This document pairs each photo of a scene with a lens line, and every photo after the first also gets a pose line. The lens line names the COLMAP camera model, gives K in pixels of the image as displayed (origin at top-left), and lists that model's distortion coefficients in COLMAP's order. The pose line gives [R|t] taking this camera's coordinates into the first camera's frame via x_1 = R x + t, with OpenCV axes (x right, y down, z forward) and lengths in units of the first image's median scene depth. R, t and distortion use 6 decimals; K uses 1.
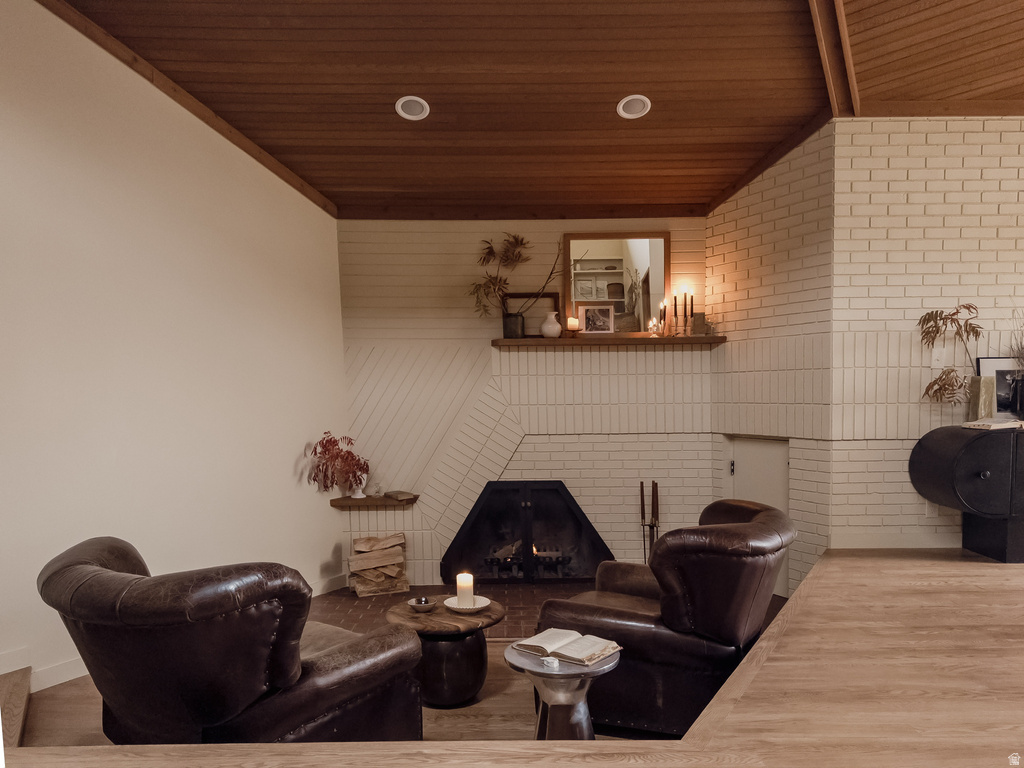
lens RADIAL K [[707.0, 0, 510.6], [0, 707.0, 449.3], [0, 0, 1]] dist [0.123019, -0.138645]
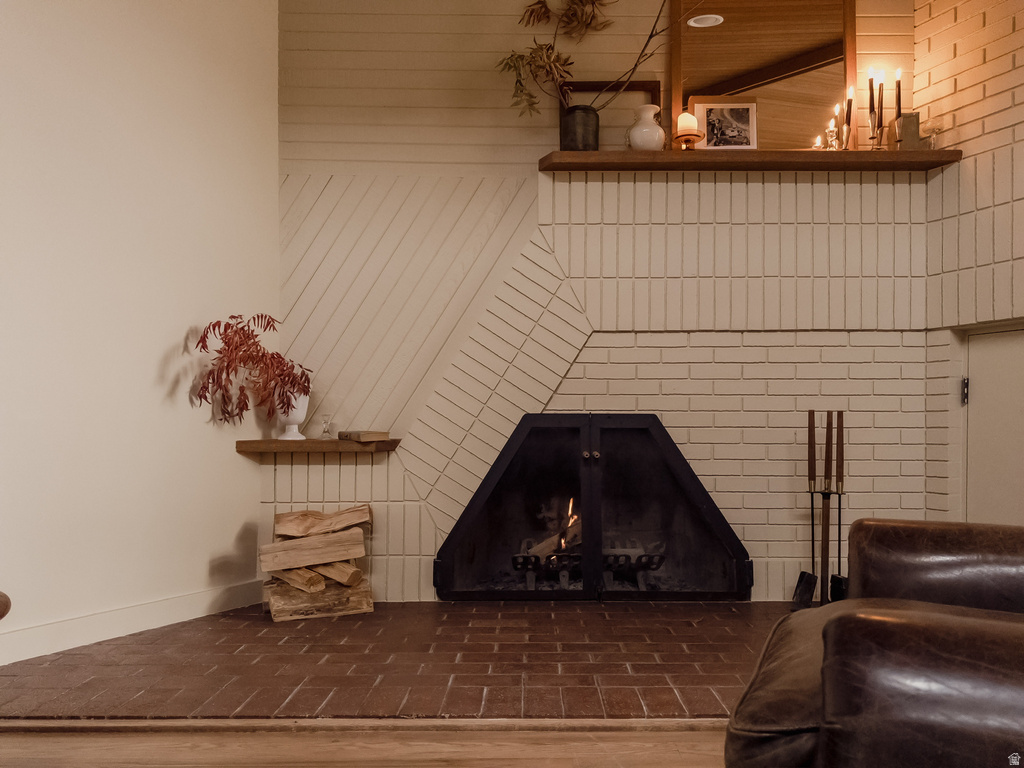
lens RADIAL K [[648.4, 0, 564.6], [0, 648.4, 424.2], [0, 0, 1]] dist [0.071900, -0.094527]
pose [[0.998195, 0.028379, 0.052927, -0.027800], [-0.022888, 0.994561, -0.101611, 0.106055], [-0.055523, 0.100216, 0.993415, 0.489582]]
